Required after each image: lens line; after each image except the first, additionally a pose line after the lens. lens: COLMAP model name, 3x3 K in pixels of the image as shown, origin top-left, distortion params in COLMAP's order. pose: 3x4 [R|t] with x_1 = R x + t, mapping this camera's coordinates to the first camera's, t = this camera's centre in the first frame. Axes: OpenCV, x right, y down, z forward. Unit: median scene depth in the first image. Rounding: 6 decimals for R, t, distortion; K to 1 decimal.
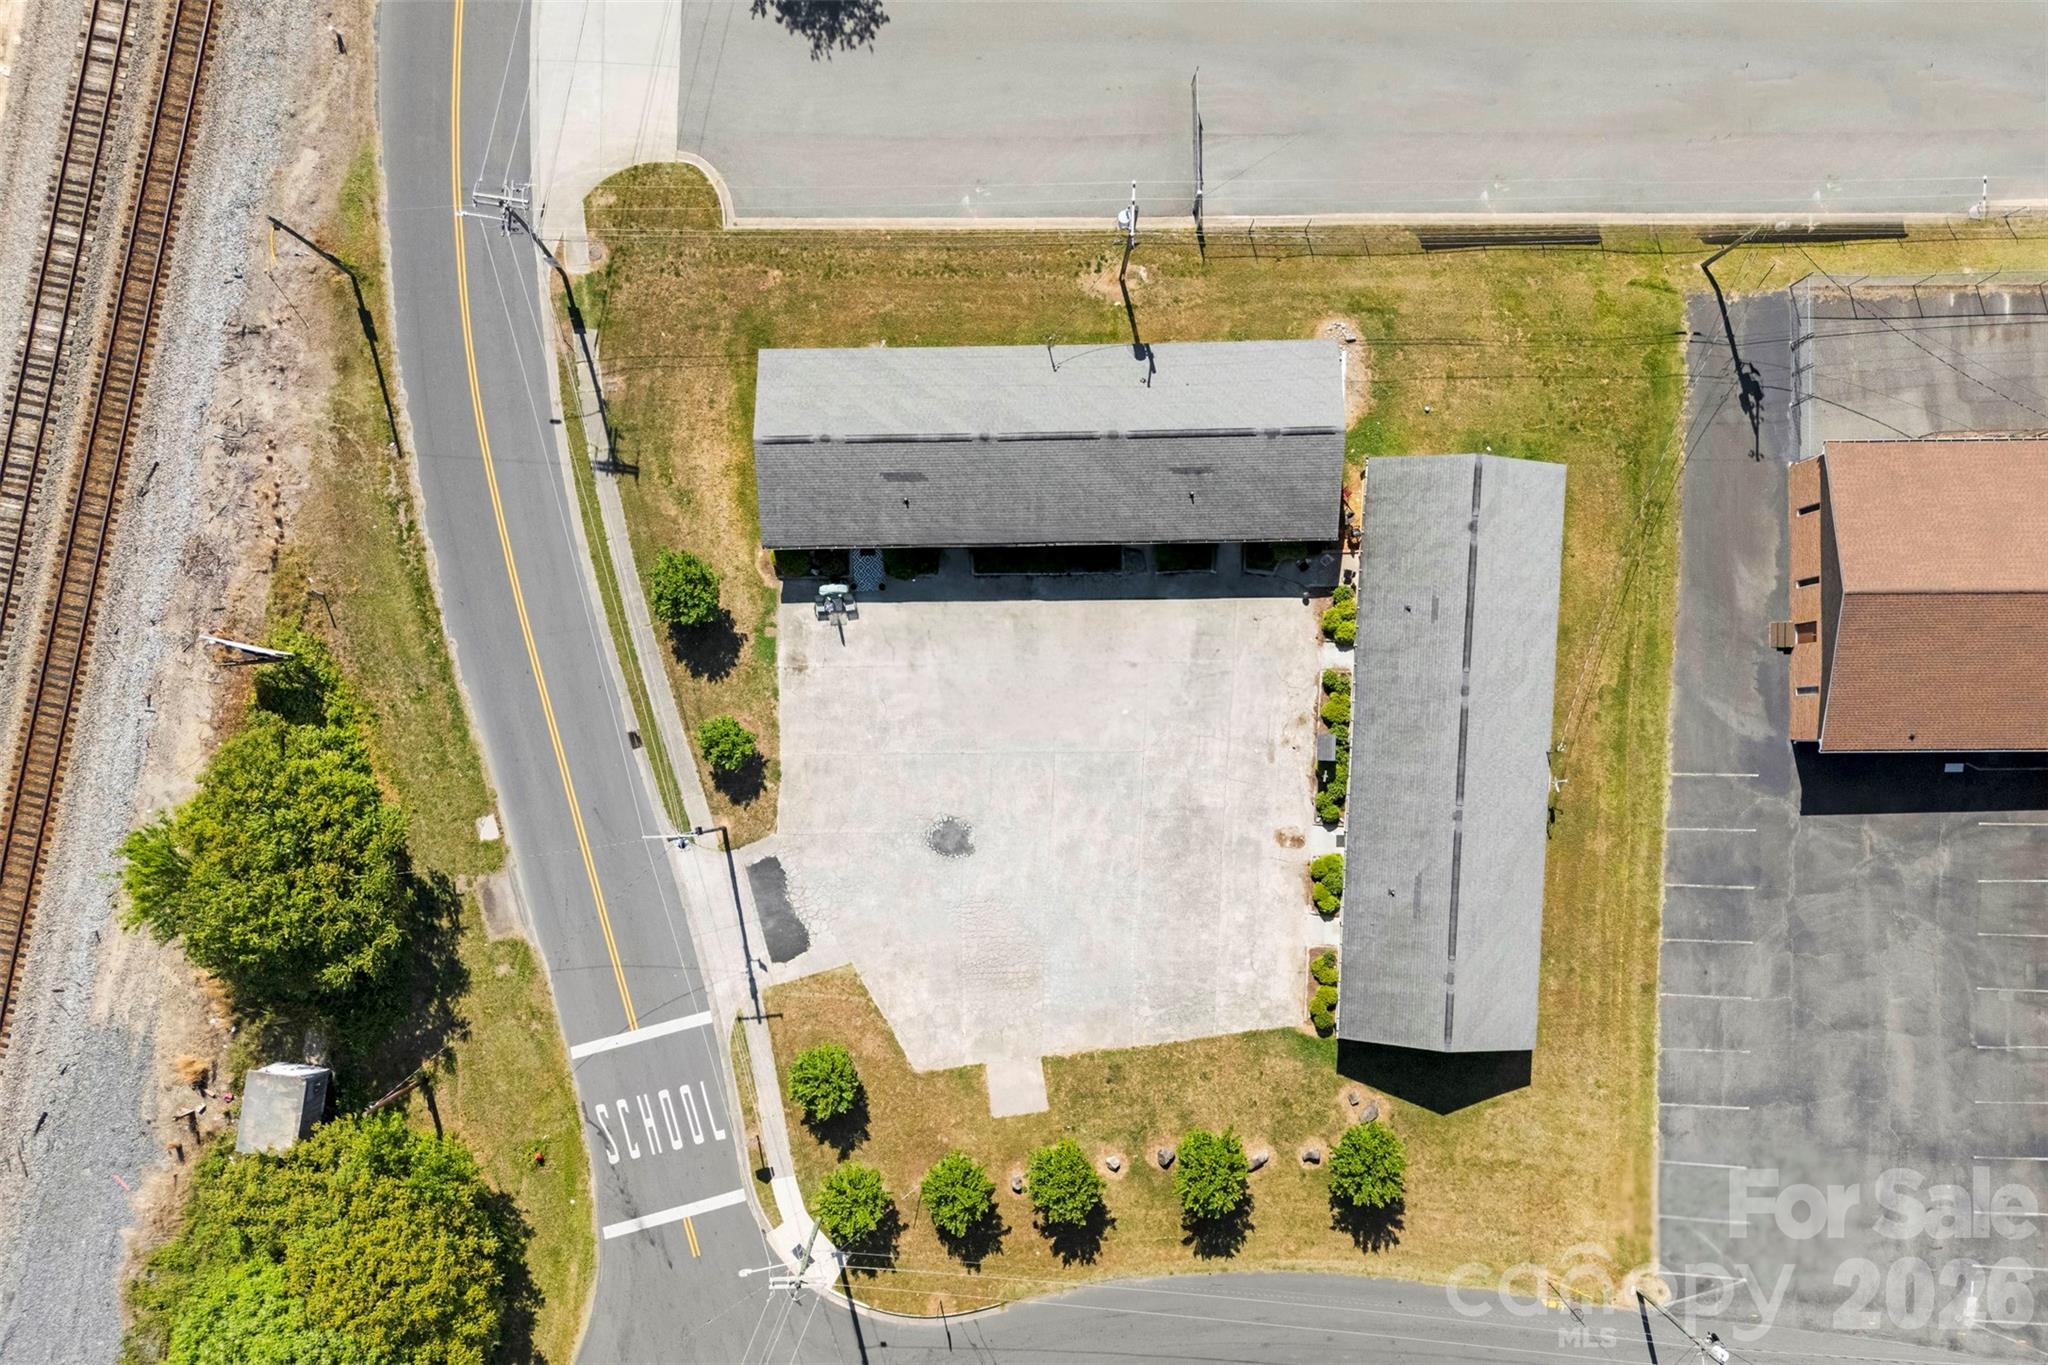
lens RADIAL K [[1507.9, 0, 1031.3], [0, 1507.9, 683.2], [0, 0, 1]] dist [0.083356, -0.095176]
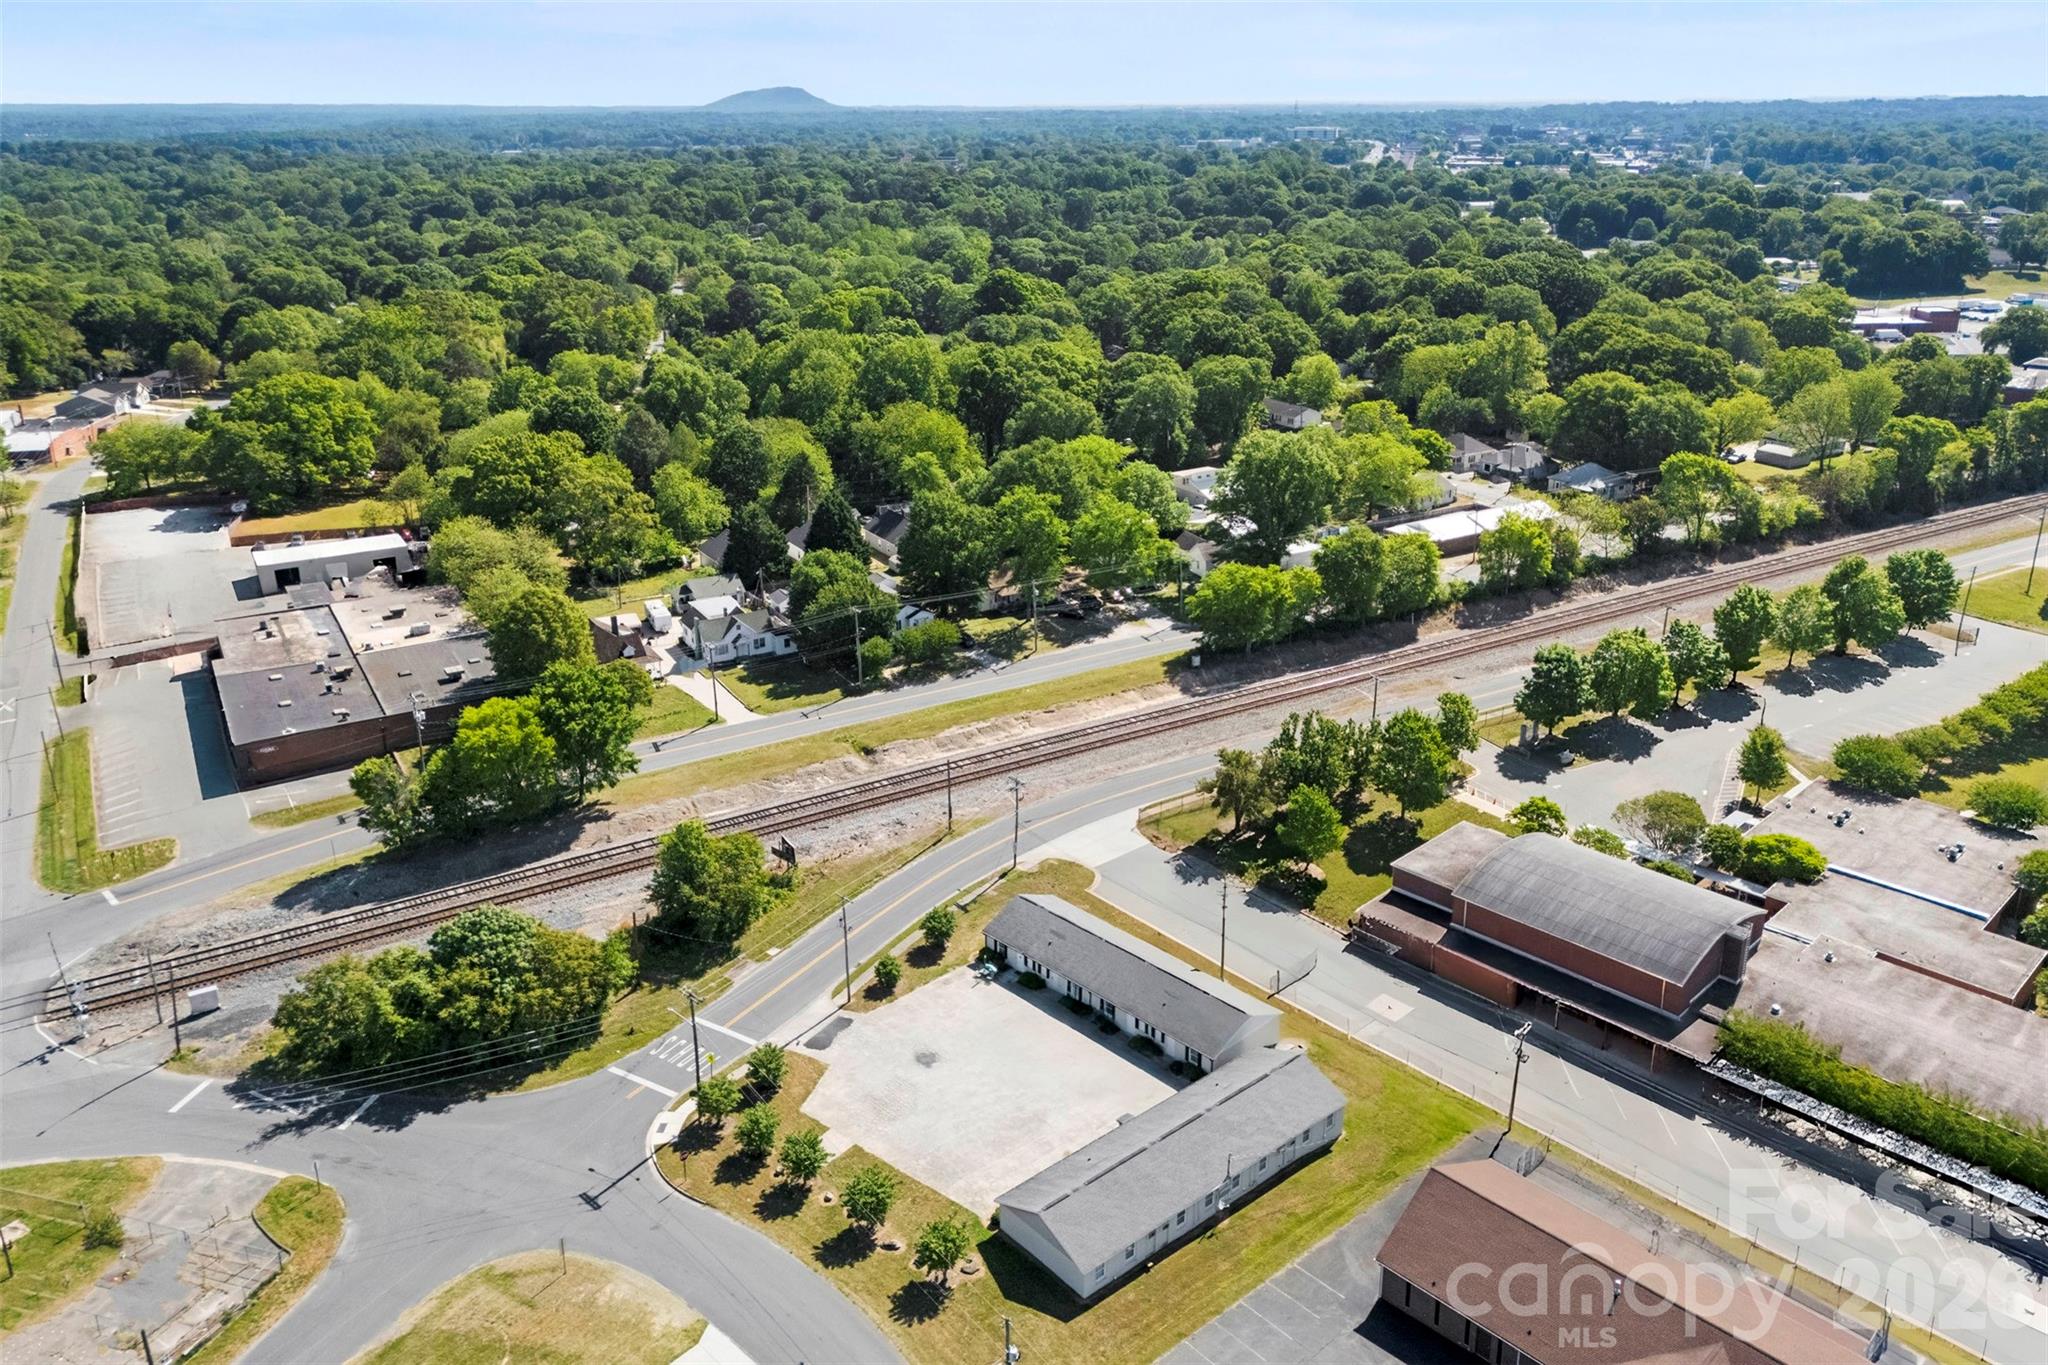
lens RADIAL K [[1511.0, 0, 1024.0], [0, 1511.0, 682.5], [0, 0, 1]] dist [0.090379, -0.101364]
pose [[0.689552, 0.281739, -0.667189, 1.027472], [-0.723967, 0.243033, -0.645605, 1.010439], [-0.019743, 0.928201, 0.371554, -0.016376]]
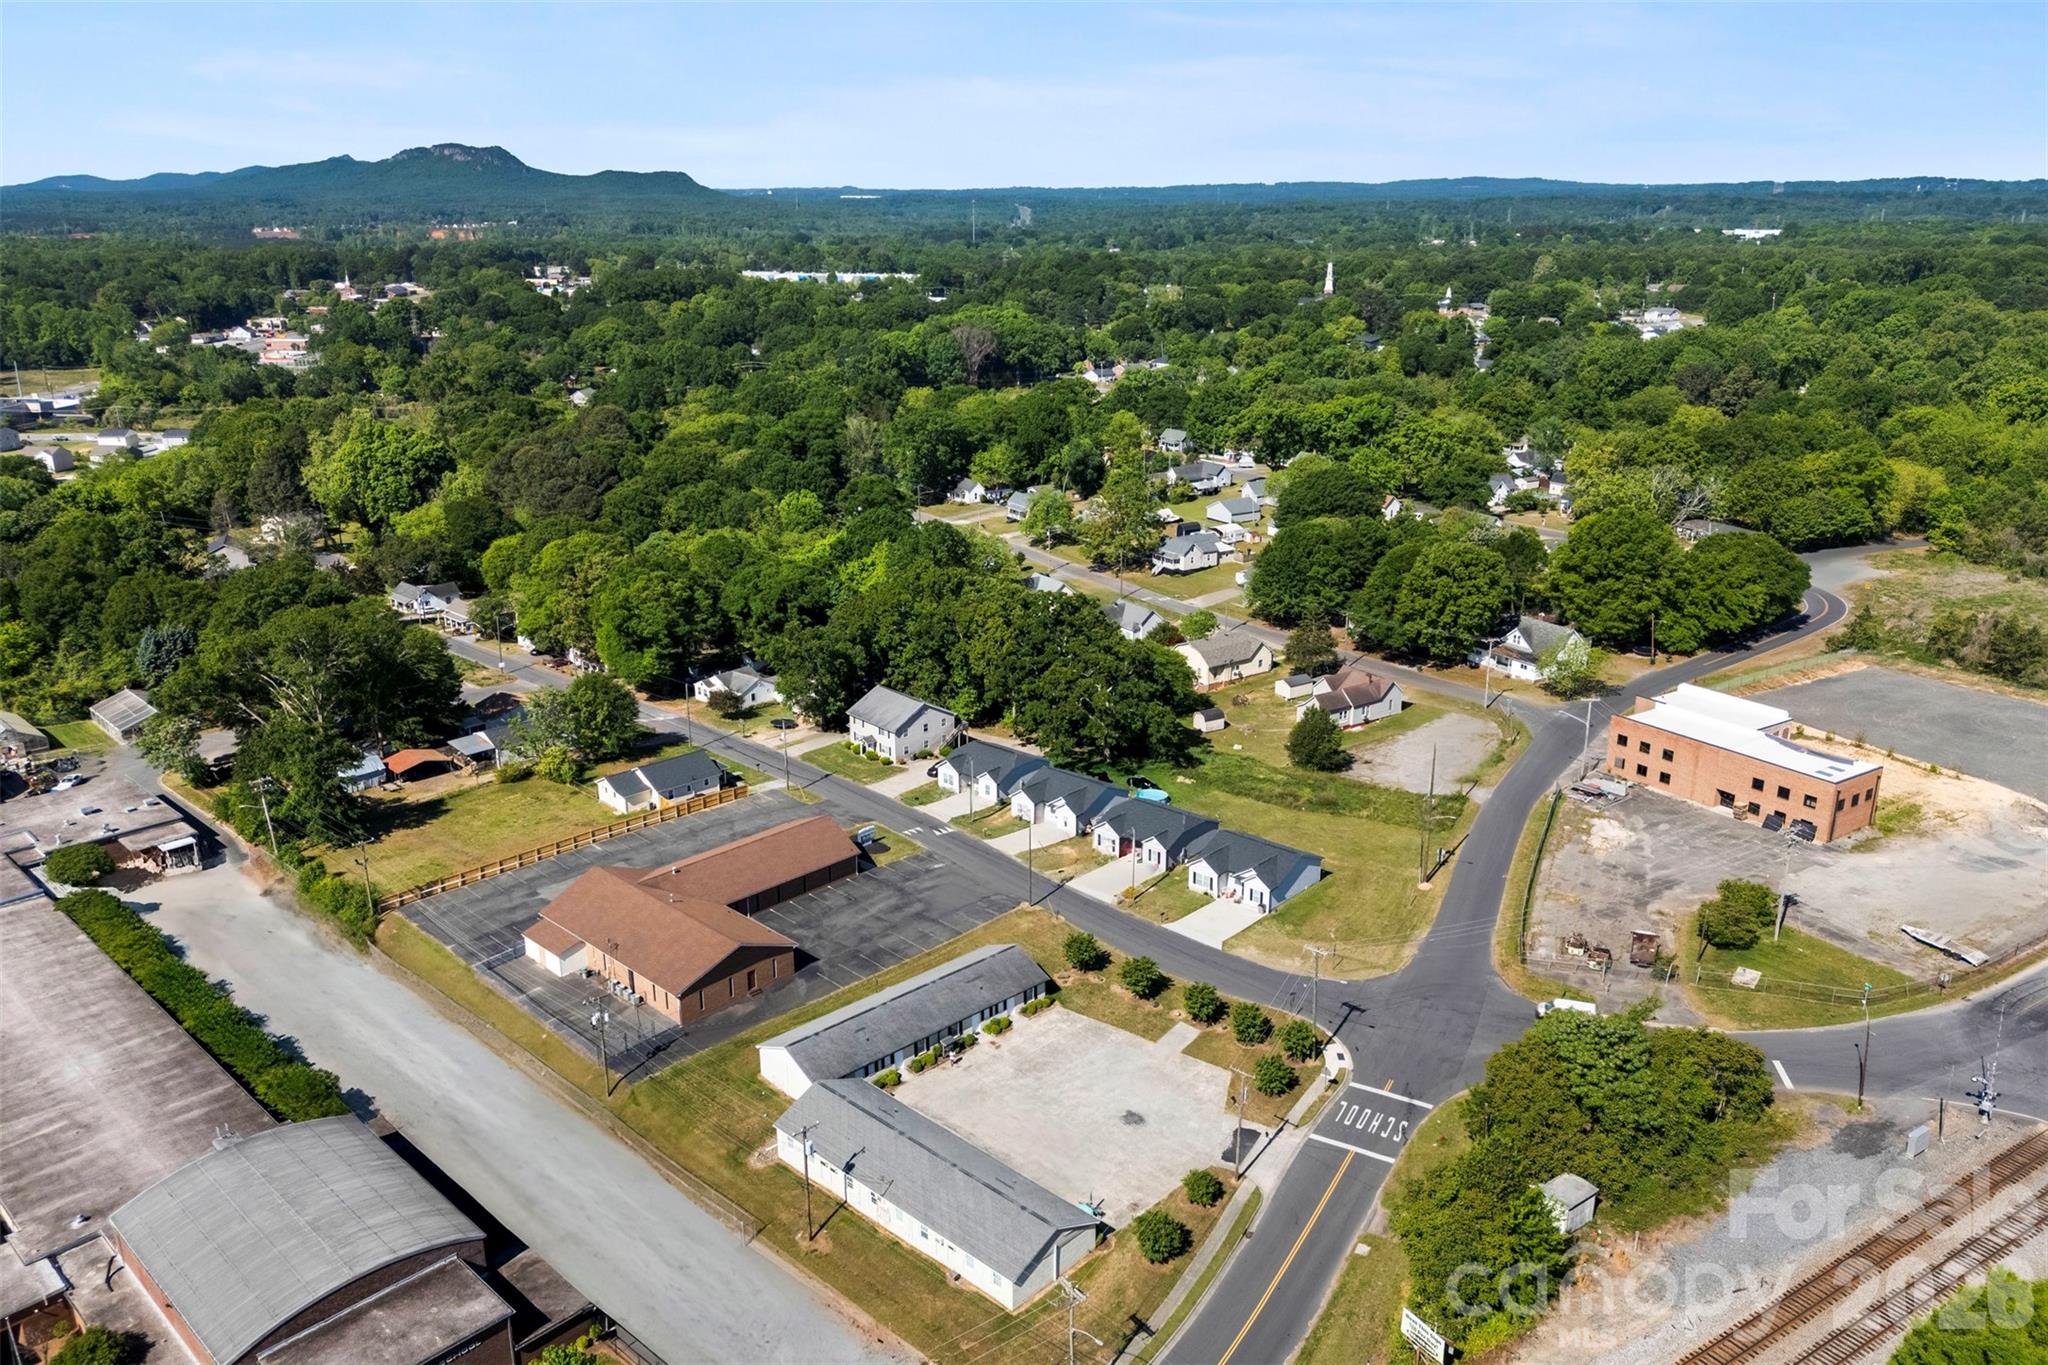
lens RADIAL K [[1507.9, 0, 1031.3], [0, 1507.9, 683.2], [0, 0, 1]] dist [0.083356, -0.095176]
pose [[-0.715670, -0.194398, 0.670839, -1.030396], [0.698064, -0.230504, 0.677919, -1.031972], [0.022845, 0.953455, 0.300668, 0.005597]]
